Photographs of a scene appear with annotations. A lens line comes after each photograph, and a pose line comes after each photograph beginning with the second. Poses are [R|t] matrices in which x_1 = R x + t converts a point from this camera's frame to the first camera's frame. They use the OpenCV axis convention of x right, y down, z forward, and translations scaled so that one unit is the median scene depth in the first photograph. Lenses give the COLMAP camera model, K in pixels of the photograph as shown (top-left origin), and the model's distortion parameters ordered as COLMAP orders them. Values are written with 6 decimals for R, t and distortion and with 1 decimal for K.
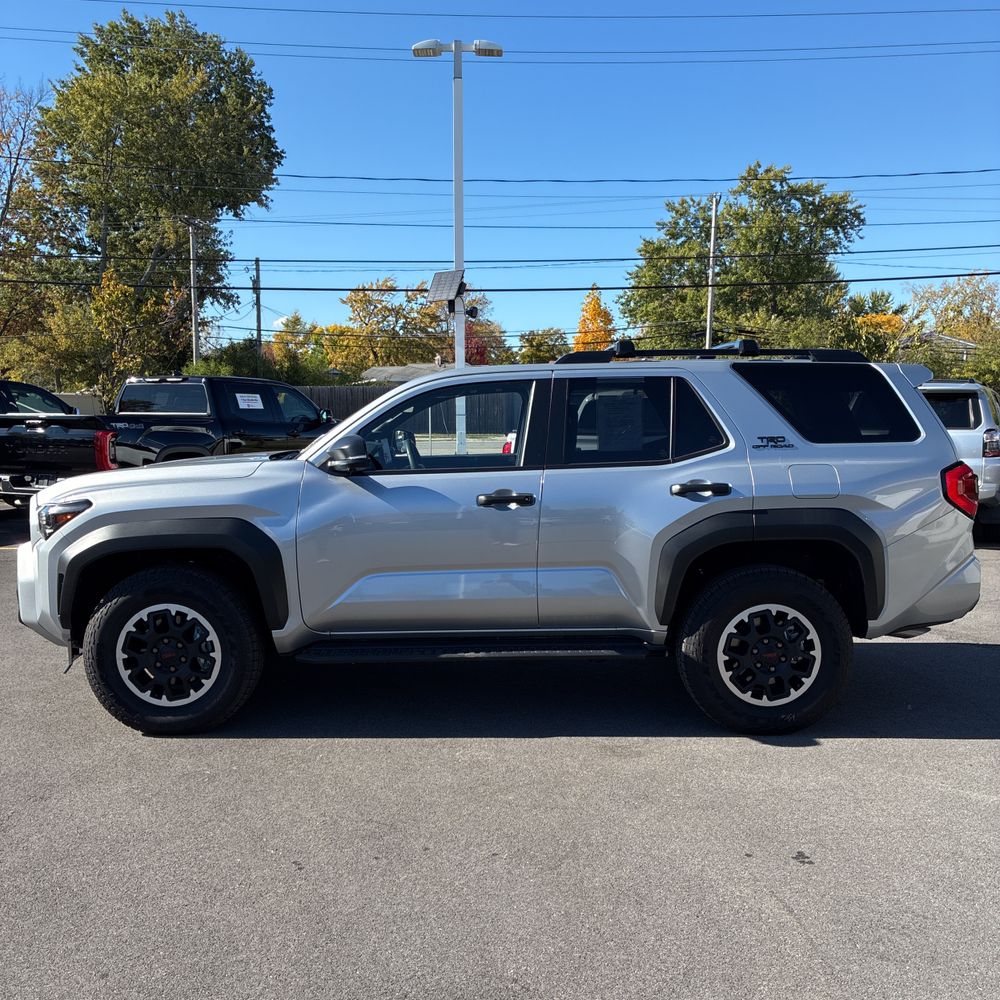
lens RADIAL K [[1019.3, 0, 502.2], [0, 1019.3, 498.1], [0, 0, 1]] dist [0.023598, -0.010385]
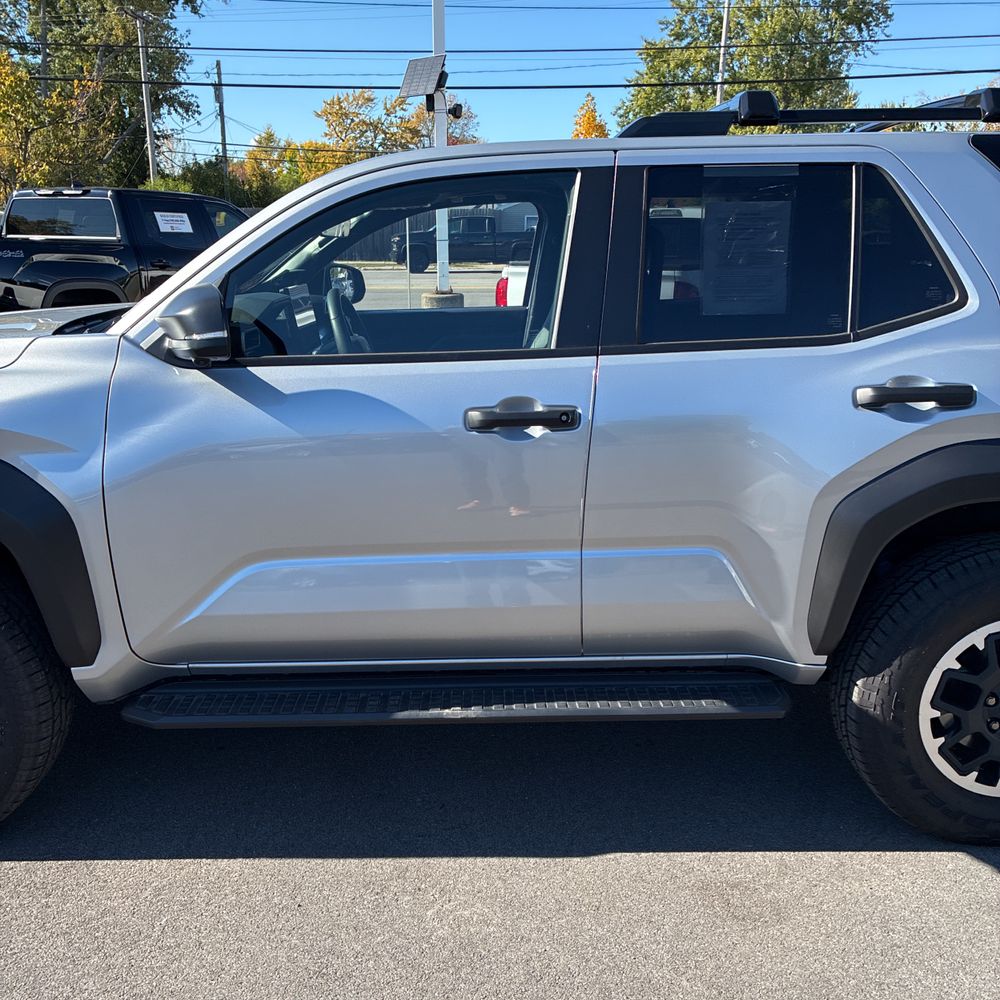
lens RADIAL K [[1008.5, 0, 497.2], [0, 1008.5, 498.2], [0, 0, 1]] dist [0.031452, -0.000388]
pose [[0.999955, -0.000774, 0.009449, -0.010732], [-0.000819, 0.985887, 0.167411, -0.033917], [-0.009445, -0.167411, 0.985842, 0.405120]]
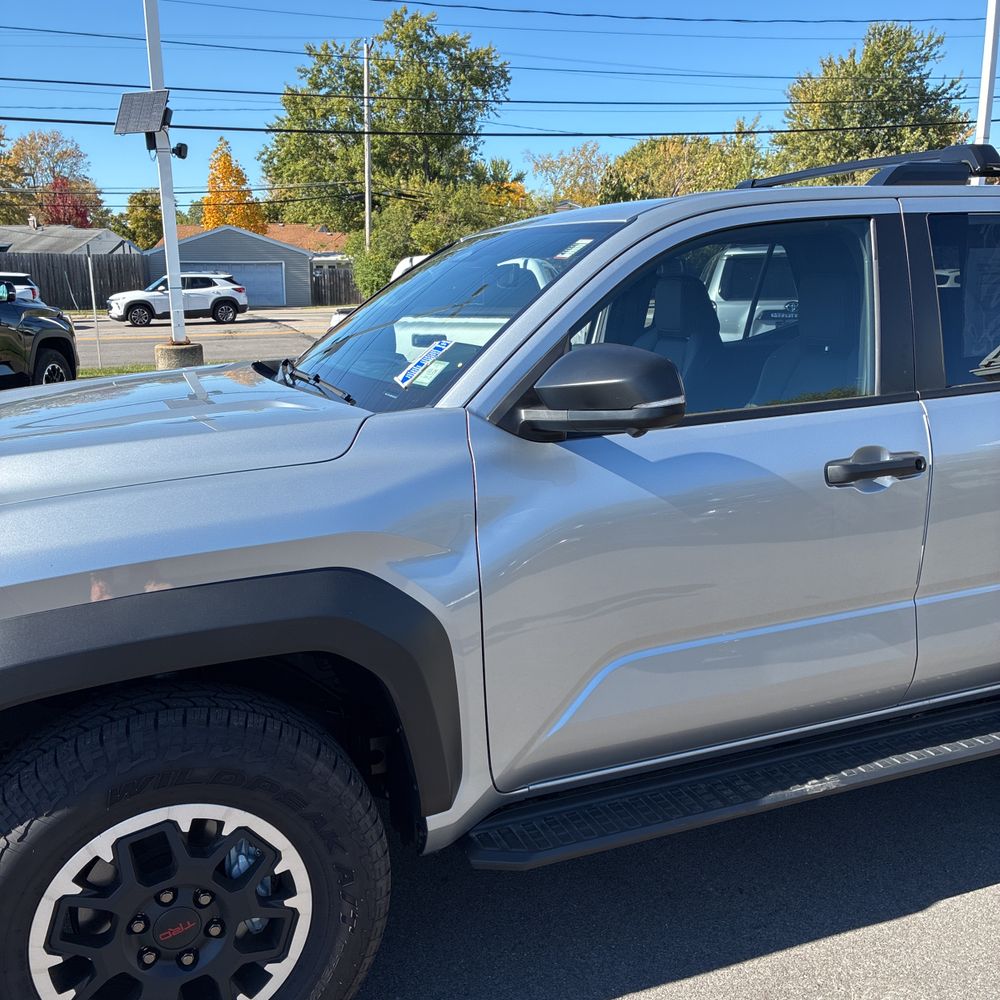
lens RADIAL K [[1008.5, 0, 497.2], [0, 1008.5, 498.2], [0, 0, 1]] dist [0.031452, -0.000388]
pose [[0.932292, -0.086134, 0.351300, -0.268845], [0.041063, 0.990157, 0.133799, -0.045055], [-0.359367, -0.110314, 0.926653, 0.494150]]
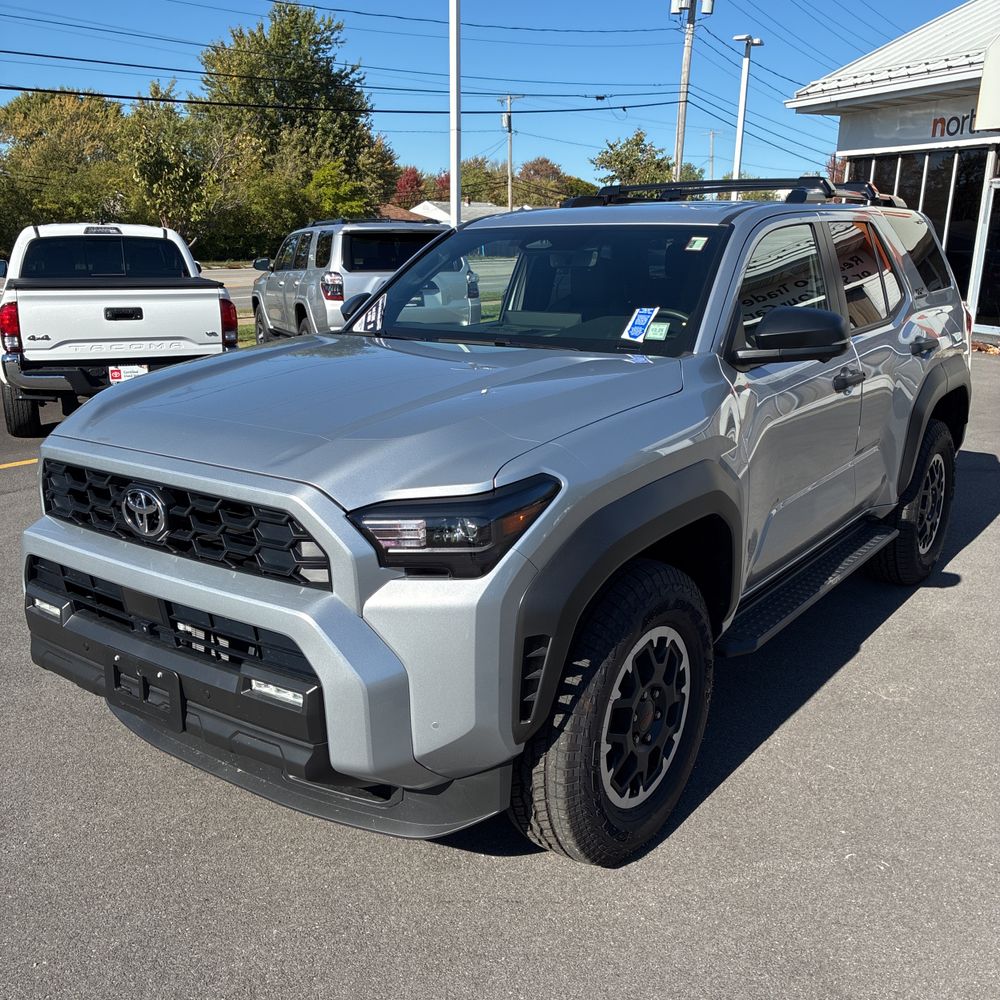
lens RADIAL K [[1019.3, 0, 502.2], [0, 1019.3, 498.1], [0, 0, 1]] dist [0.023598, -0.010385]
pose [[0.595814, -0.195314, 0.779011, -0.635673], [0.069641, 0.978889, 0.192163, -0.063650], [-0.800097, -0.060242, 0.596837, 0.590330]]
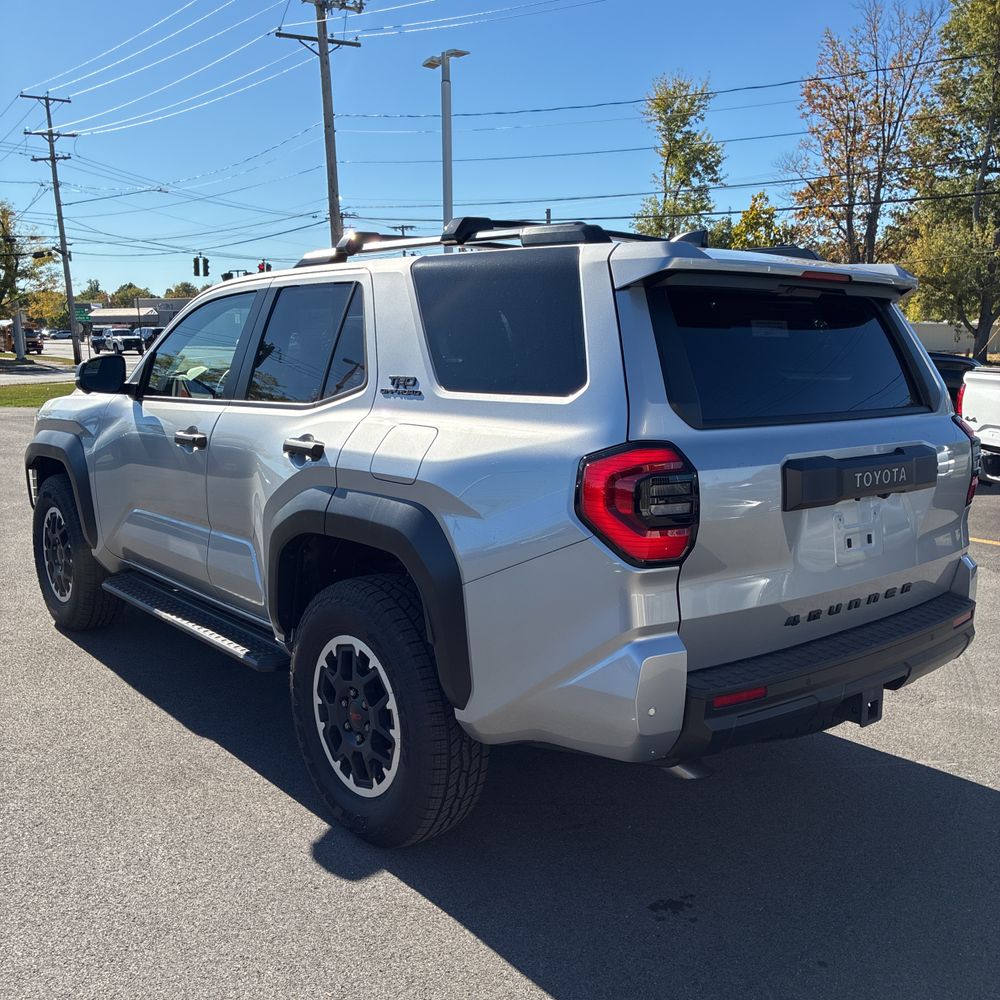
lens RADIAL K [[1013.9, 0, 498.0], [0, 1013.9, 493.0], [0, 0, 1]] dist [0.059516, -0.022384]
pose [[0.637602, 0.125721, -0.760038, 0.640042], [-0.078969, 0.992063, 0.097854, -0.045255], [0.766308, -0.002372, 0.642469, 0.531074]]
